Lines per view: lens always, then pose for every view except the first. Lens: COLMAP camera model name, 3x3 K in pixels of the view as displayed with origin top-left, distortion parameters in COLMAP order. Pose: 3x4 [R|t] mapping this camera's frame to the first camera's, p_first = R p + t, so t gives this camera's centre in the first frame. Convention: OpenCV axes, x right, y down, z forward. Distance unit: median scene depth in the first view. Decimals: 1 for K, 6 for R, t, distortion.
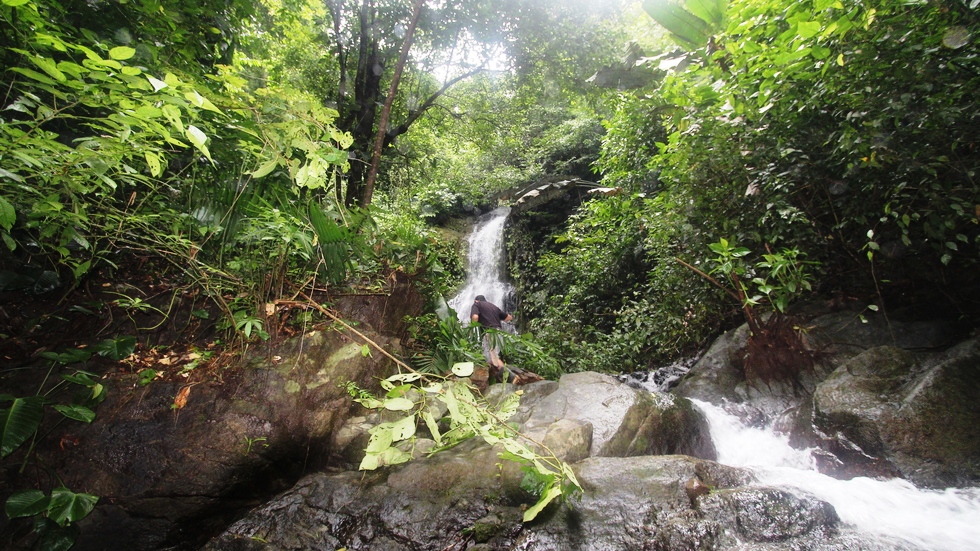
lens RADIAL K [[459.2, 0, 489.2], [0, 459.2, 263.4], [0, 0, 1]] dist [-0.013214, -0.000002]
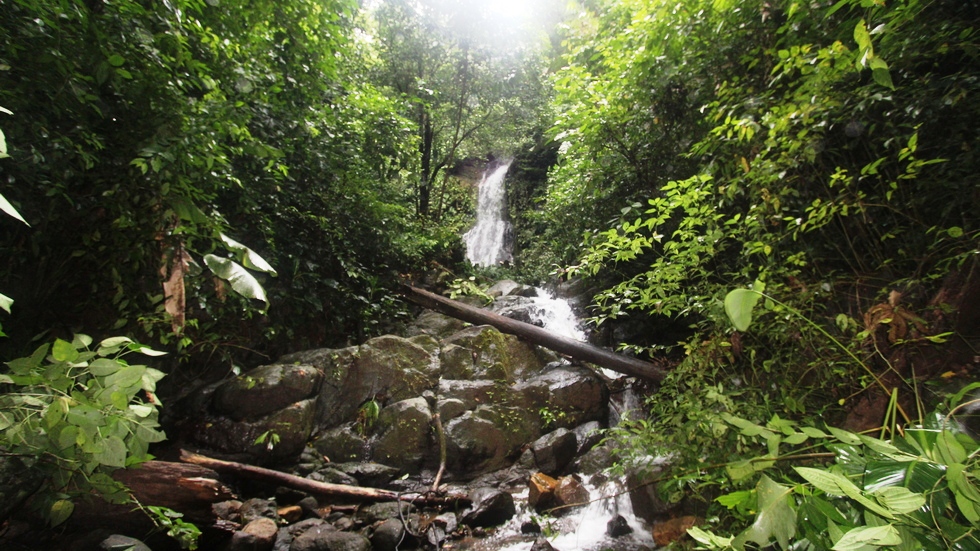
lens RADIAL K [[459.4, 0, 486.9], [0, 459.4, 265.7], [0, 0, 1]] dist [-0.015478, 0.000495]
pose [[0.999466, 0.006002, -0.032114, 0.198241], [-0.000138, 0.983748, 0.179555, -0.595934], [0.032670, -0.179455, 0.983224, -2.910345]]
